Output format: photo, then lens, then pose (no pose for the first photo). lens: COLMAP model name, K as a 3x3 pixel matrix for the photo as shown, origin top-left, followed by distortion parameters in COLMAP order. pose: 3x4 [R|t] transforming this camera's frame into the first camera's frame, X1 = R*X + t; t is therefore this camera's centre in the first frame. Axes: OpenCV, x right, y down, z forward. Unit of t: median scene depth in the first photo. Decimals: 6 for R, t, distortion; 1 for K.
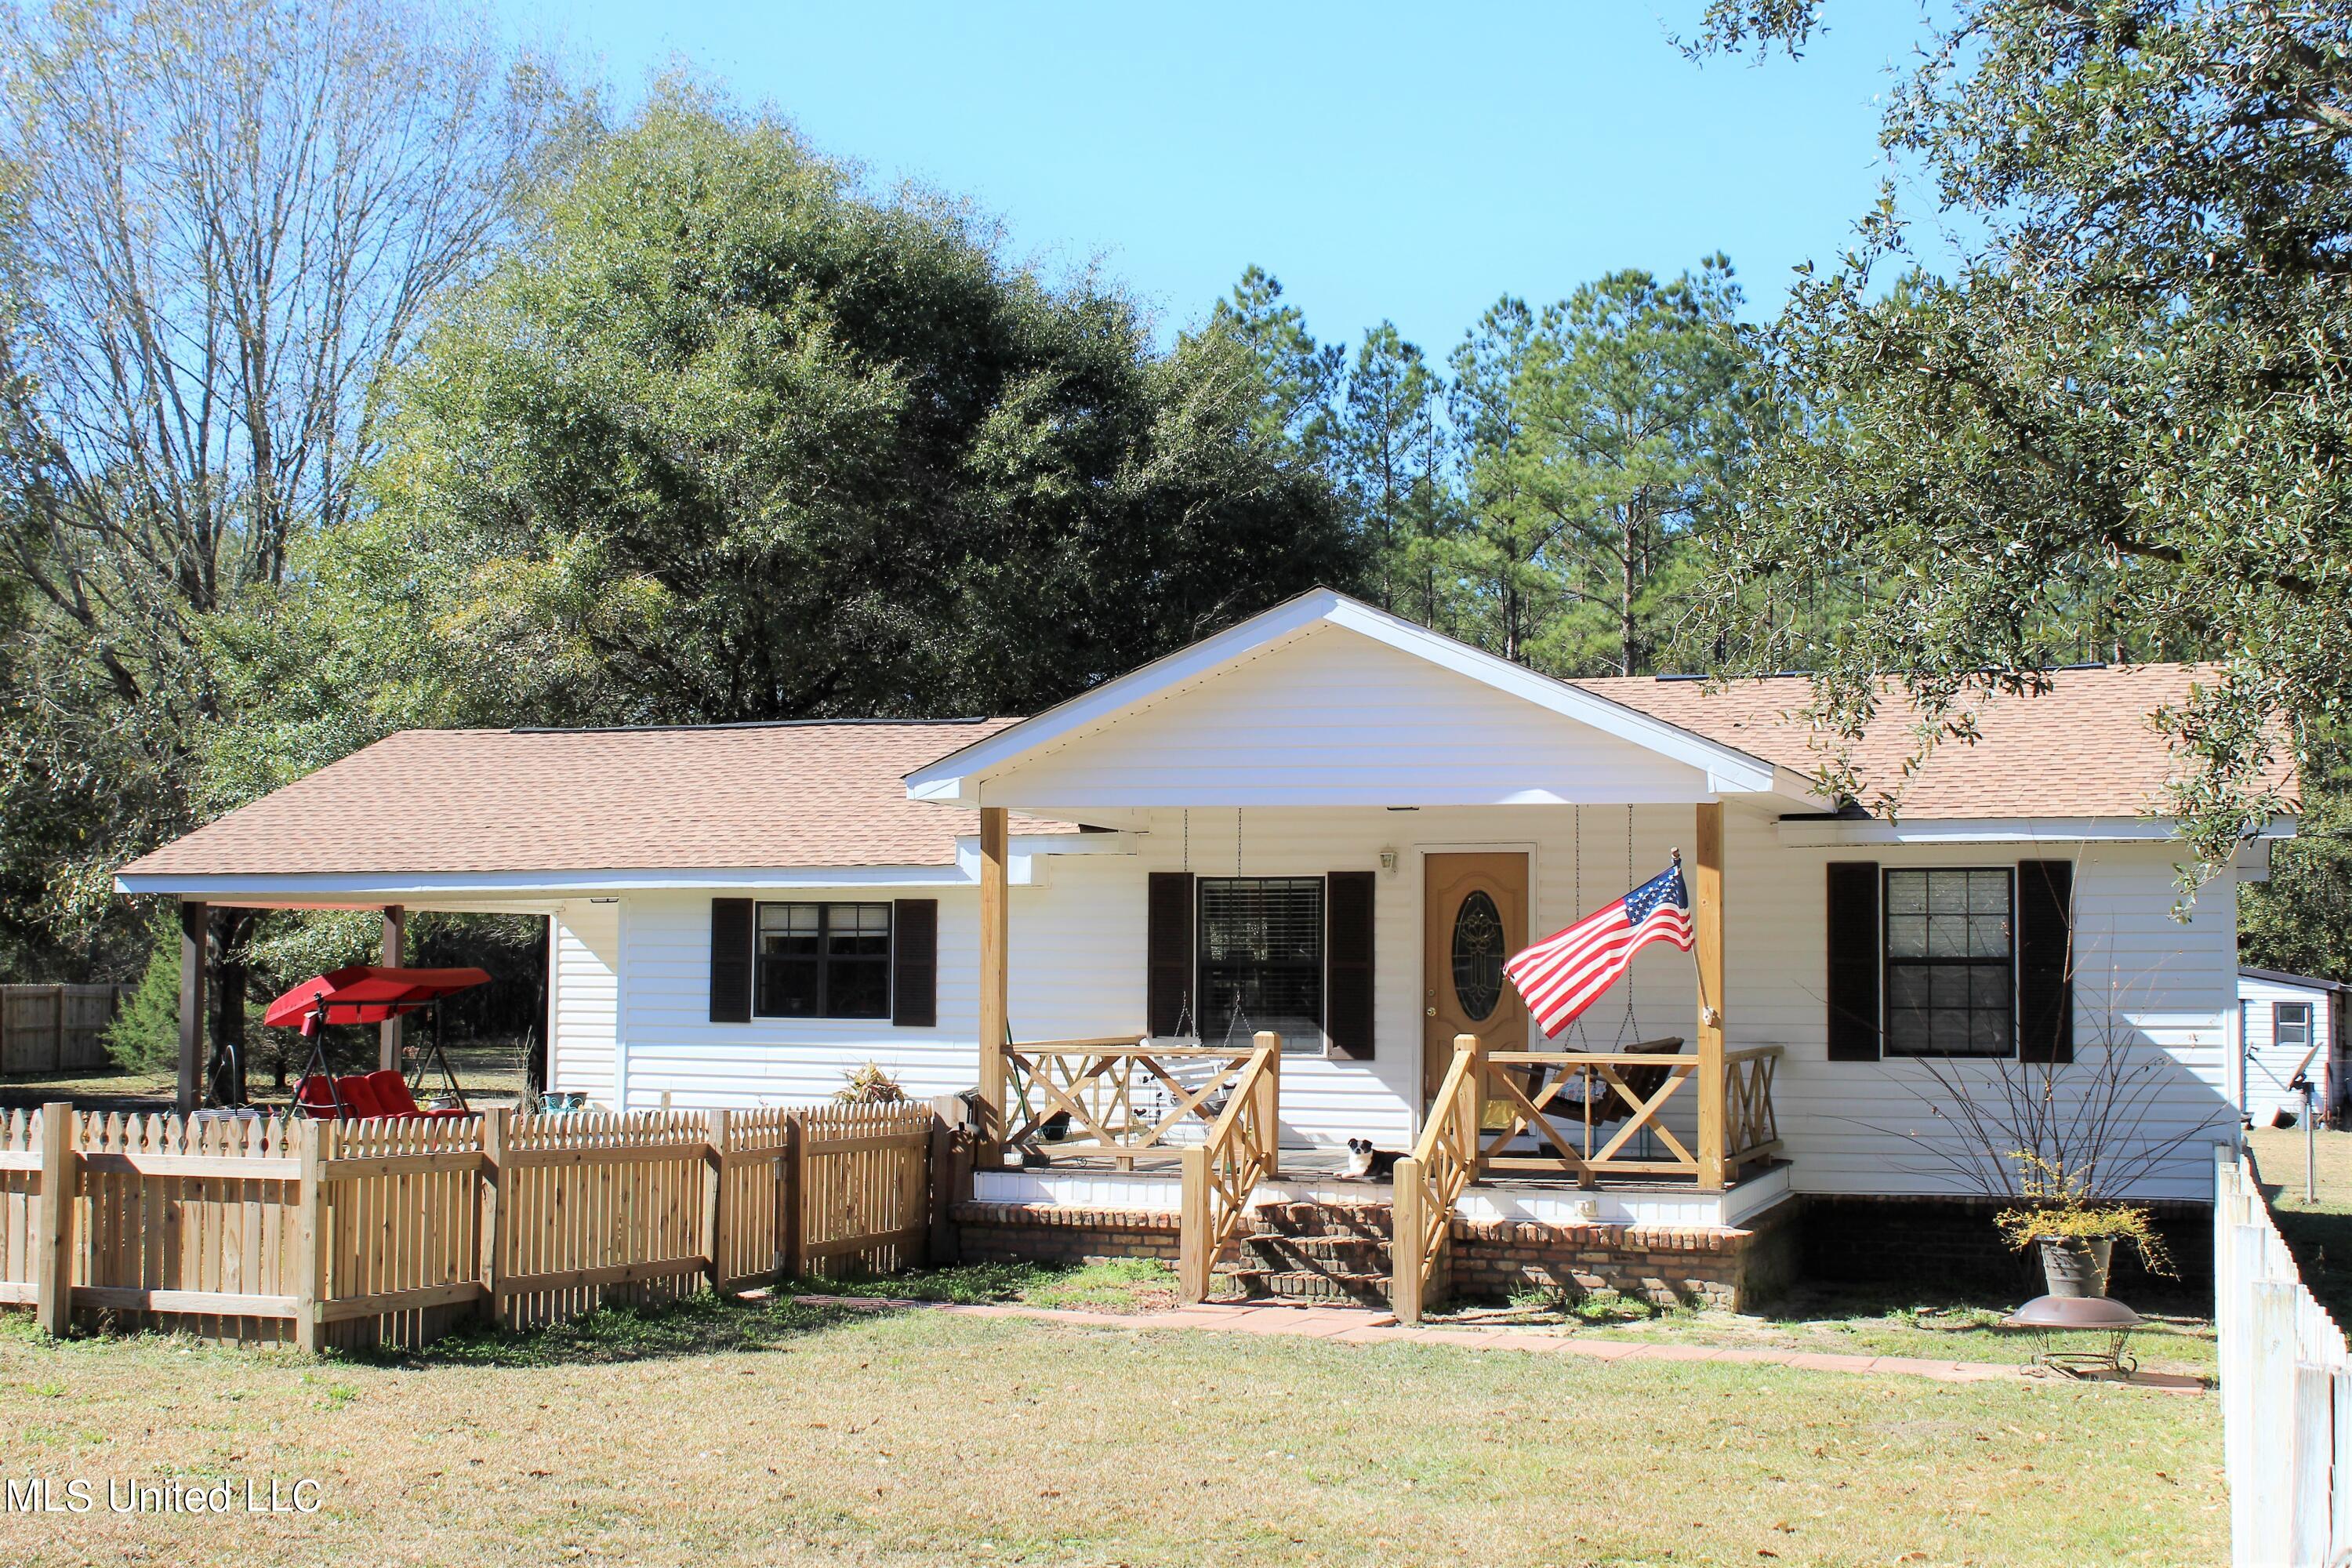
lens RADIAL K [[3071.7, 0, 1176.0], [0, 3071.7, 784.0], [0, 0, 1]] dist [-0.066590, 0.066460]
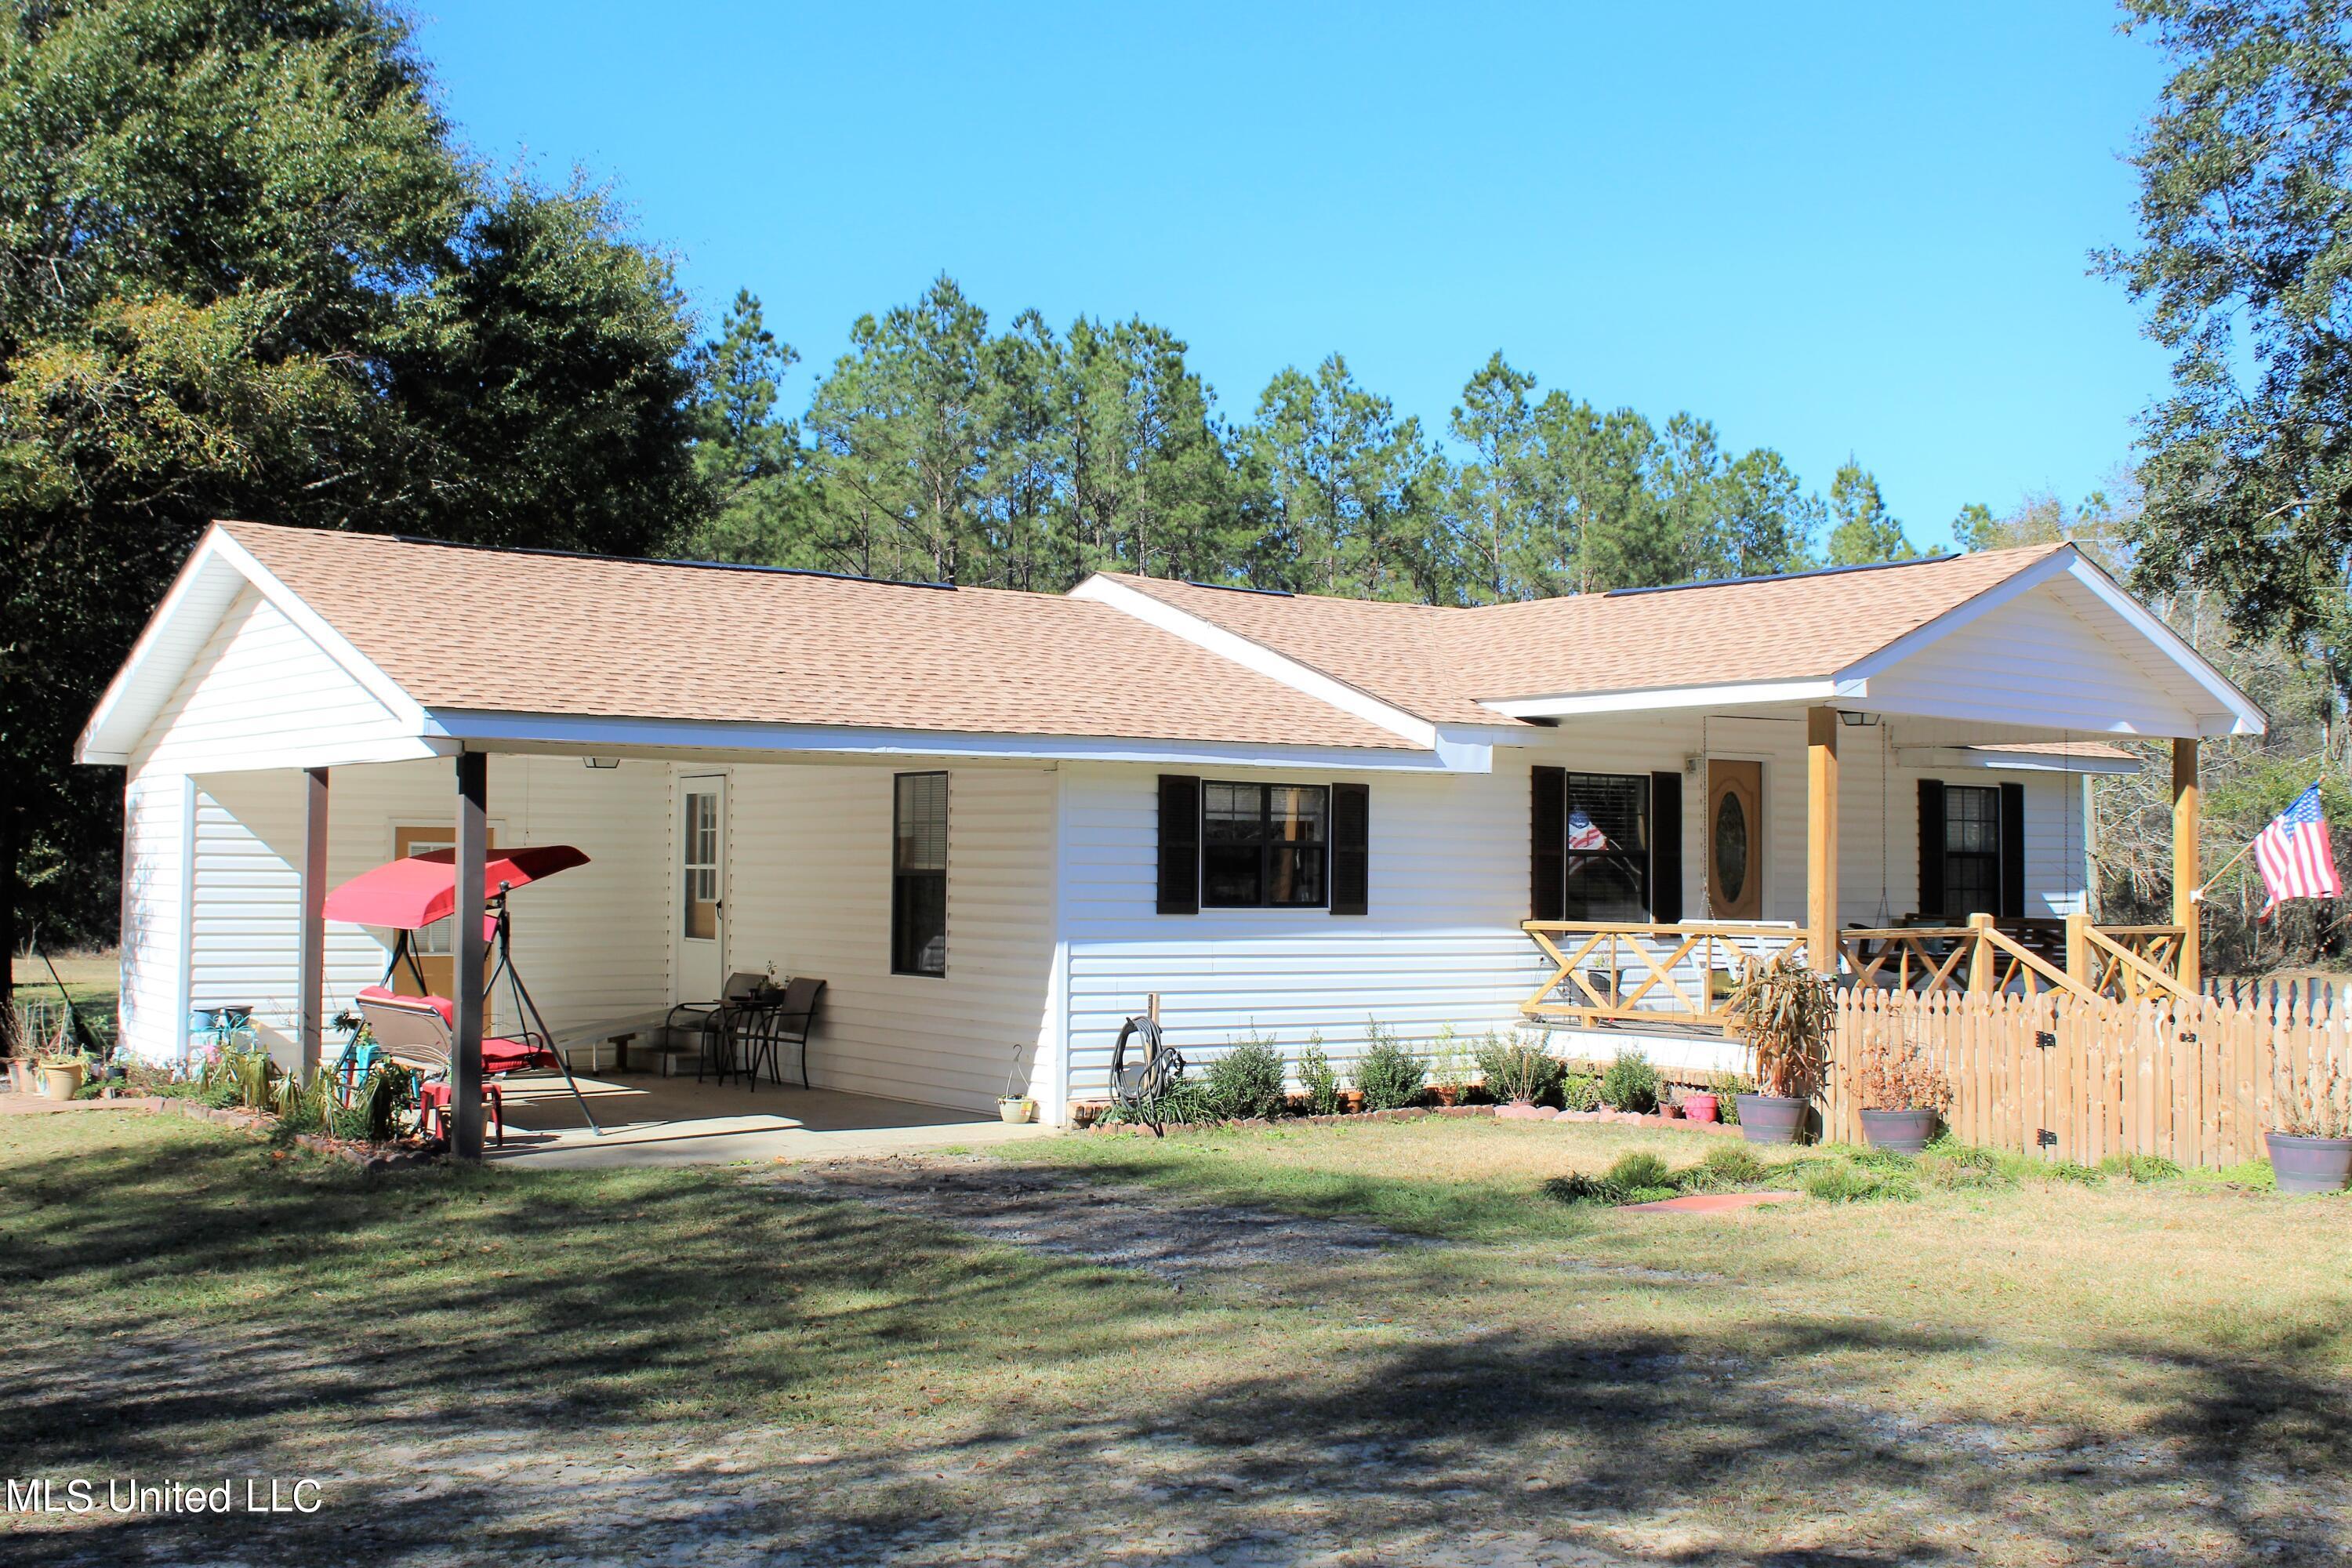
lens RADIAL K [[2562.3, 0, 1175.1], [0, 2562.3, 782.6], [0, 0, 1]] dist [-0.114505, -0.002239]
pose [[0.550495, 0.027594, 0.834382, -0.817349], [-0.059661, 0.998198, 0.006350, 0.036975], [-0.832704, -0.053276, 0.551150, 0.628974]]
